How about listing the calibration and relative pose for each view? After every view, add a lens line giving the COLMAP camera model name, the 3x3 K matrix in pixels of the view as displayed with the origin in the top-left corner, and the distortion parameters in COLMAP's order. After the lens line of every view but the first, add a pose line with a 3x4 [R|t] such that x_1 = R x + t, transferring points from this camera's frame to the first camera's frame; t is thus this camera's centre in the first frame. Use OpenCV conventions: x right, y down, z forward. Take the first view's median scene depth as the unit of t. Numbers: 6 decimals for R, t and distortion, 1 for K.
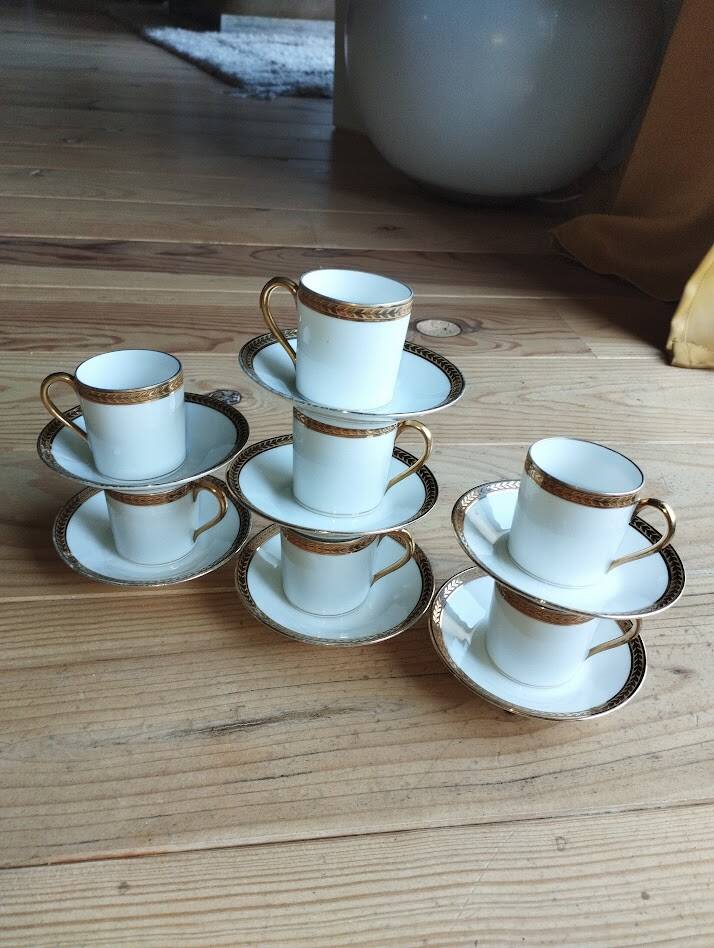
lens RADIAL K [[794.7, 0, 354.3], [0, 794.7, 467.9], [0, 0, 1]] dist [0.092344, -0.148973]
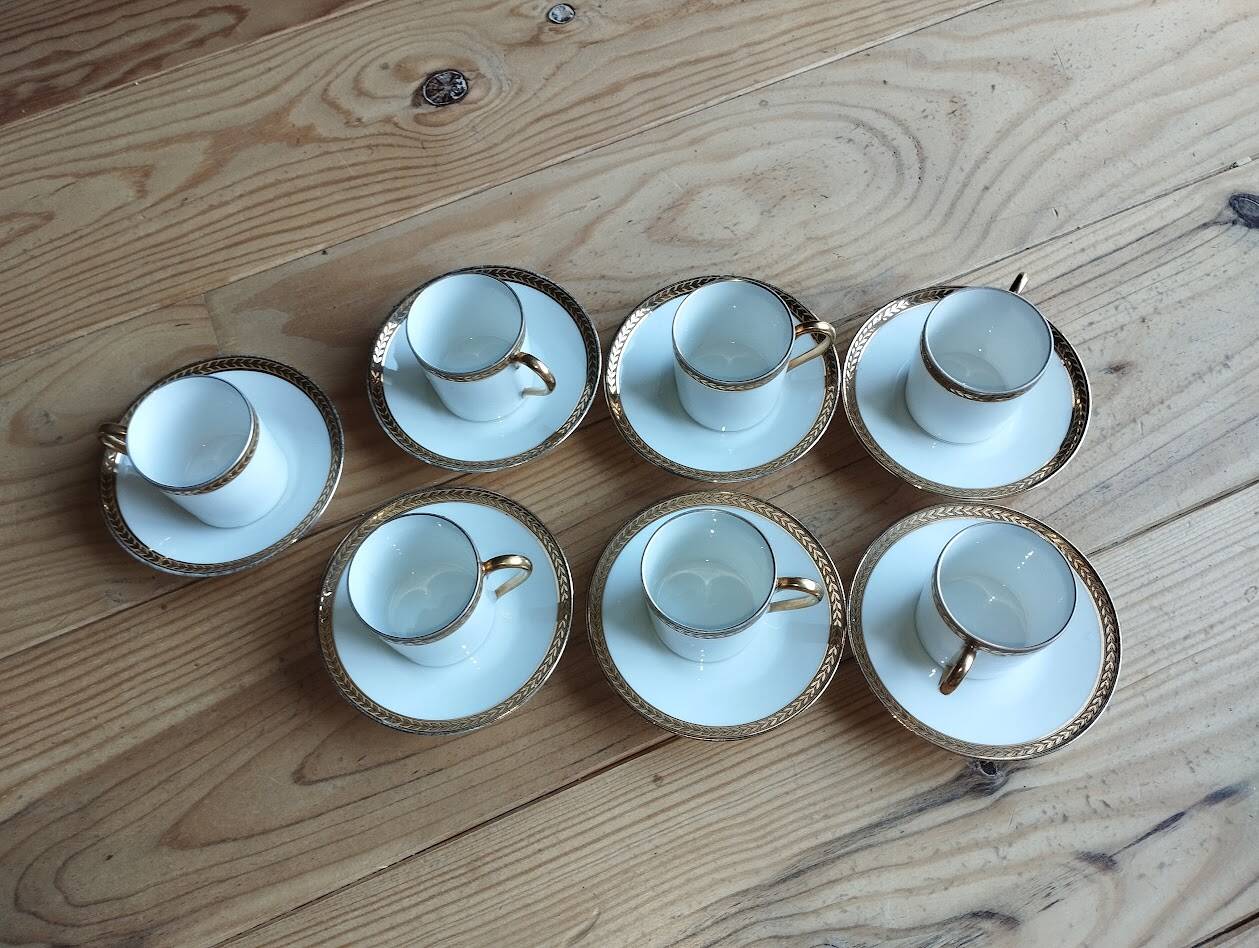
lens RADIAL K [[1055.4, 0, 630.6], [0, 1055.4, 477.6], [0, 0, 1]] dist [0.092344, -0.148973]
pose [[0.959920, -0.280198, -0.006554, -0.159732], [0.237970, 0.802455, 0.547207, -0.482799], [-0.148067, -0.526834, 0.836972, 0.018124]]
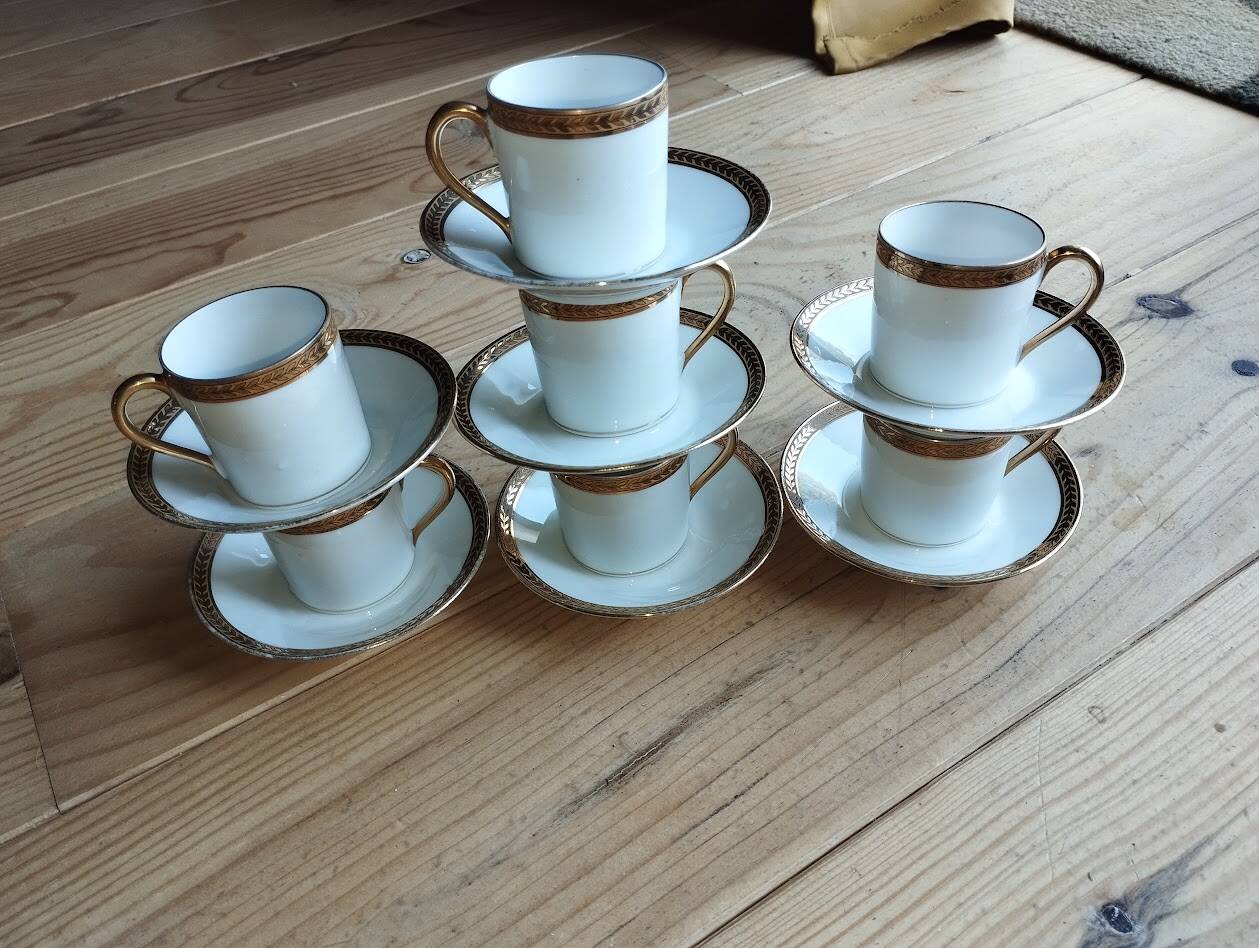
lens RADIAL K [[1062.2, 0, 632.1], [0, 1062.2, 473.9], [0, 0, 1]] dist [0.094305, -0.153610]
pose [[0.900142, -0.377888, 0.216670, -0.250468], [0.339983, 0.920440, 0.192875, -0.086127], [-0.272317, -0.099951, 0.957002, 0.137723]]
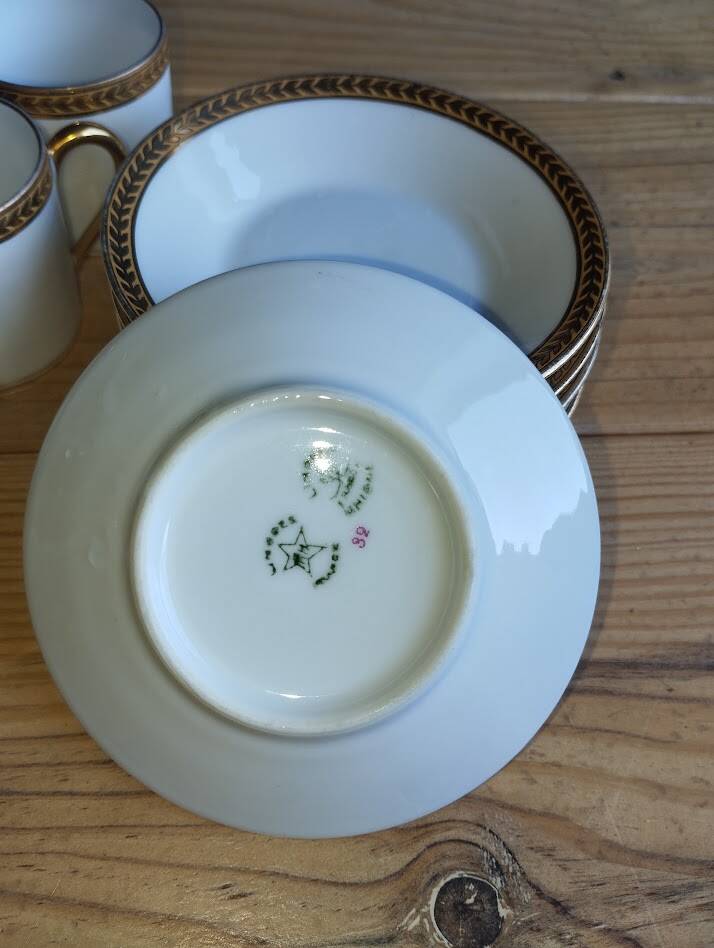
lens RADIAL K [[828.9, 0, 357.0], [0, 828.9, 474.0], [0, 0, 1]] dist [0.082195, -0.178505]
pose [[0.998092, 0.047646, -0.039262, -0.164082], [-0.028363, 0.918720, 0.393890, 0.200167], [0.054838, -0.392025, 0.918319, 0.316725]]
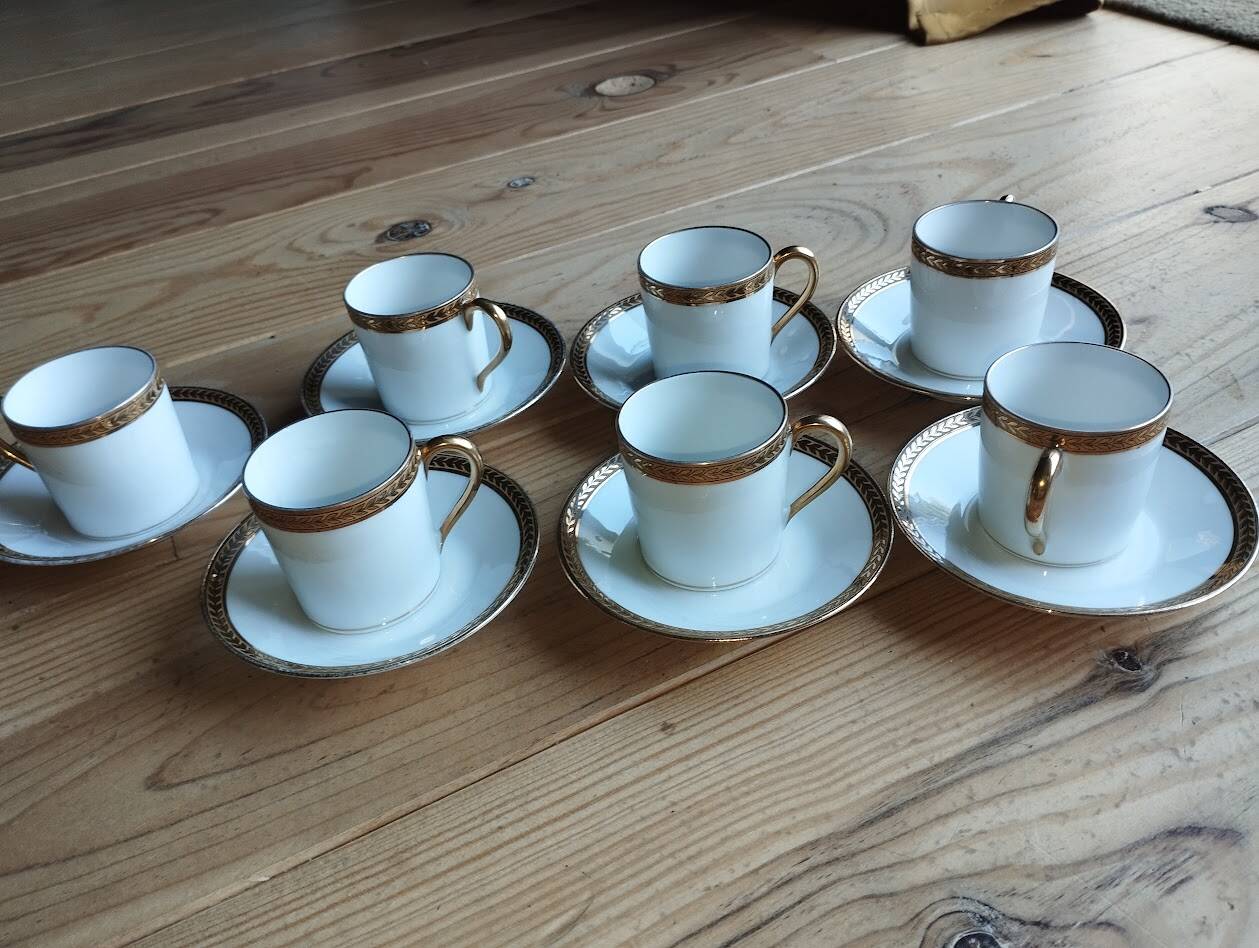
lens RADIAL K [[1062.2, 0, 632.1], [0, 1062.2, 473.9], [0, 0, 1]] dist [0.094305, -0.153610]
pose [[0.934341, -0.324674, 0.146946, -0.313344], [0.313560, 0.944904, 0.094005, 0.152232], [-0.169370, -0.041756, 0.984668, 0.017760]]
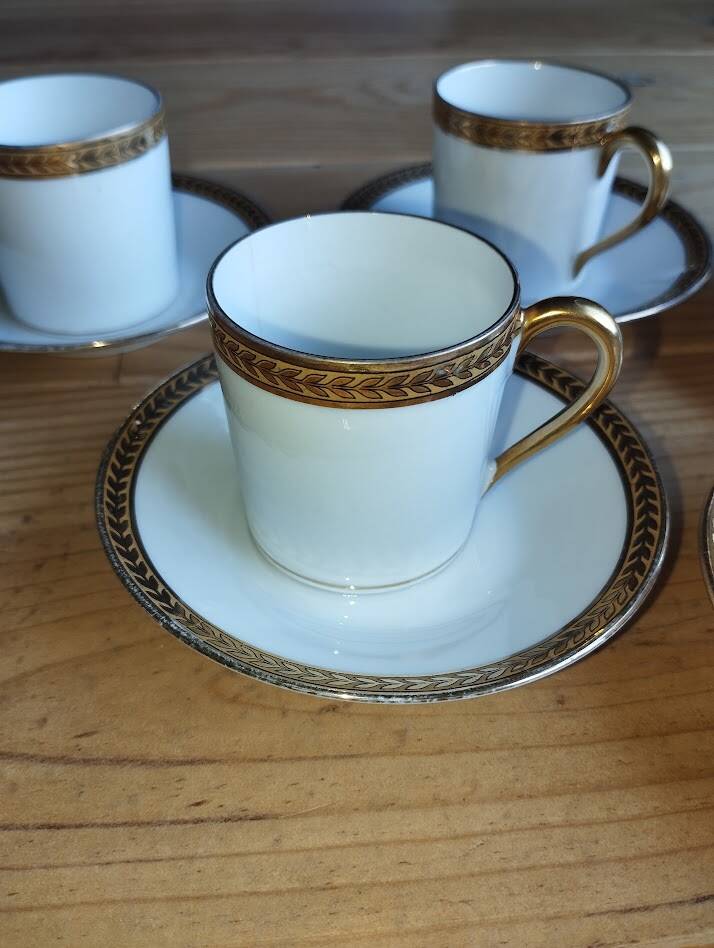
lens RADIAL K [[828.9, 0, 357.0], [0, 828.9, 474.0], [0, 0, 1]] dist [0.082195, -0.178505]
pose [[0.997073, -0.028281, -0.071031, -0.390246], [0.037440, 0.990659, 0.131119, 0.181544], [0.066659, -0.133395, 0.988819, 0.539002]]
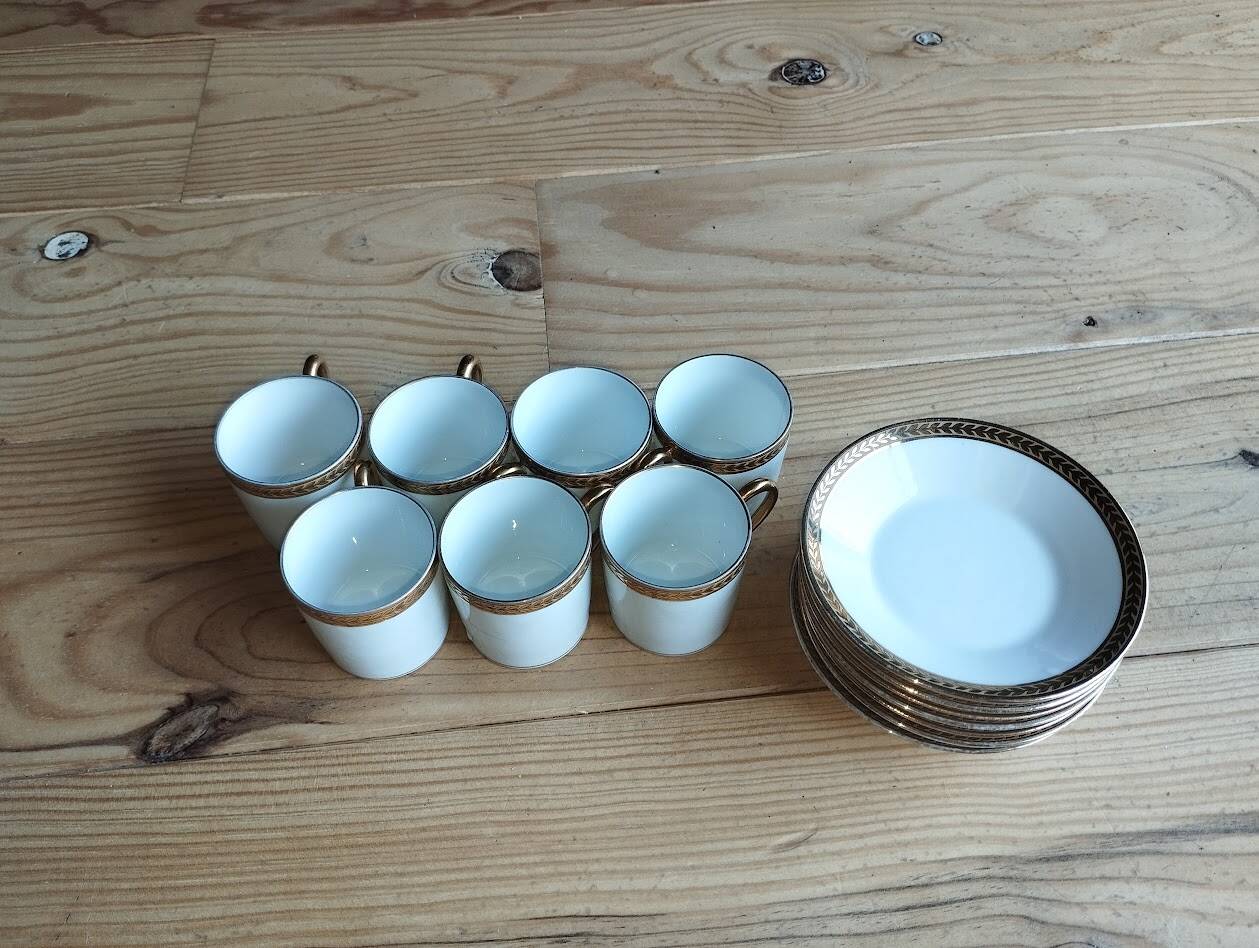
lens RADIAL K [[1062.2, 0, 632.1], [0, 1062.2, 473.9], [0, 0, 1]] dist [0.094305, -0.153610]
pose [[0.995325, -0.021590, -0.094138, -0.390045], [0.052574, 0.938746, 0.340577, -0.144566], [0.081019, -0.343934, 0.935492, -0.074776]]
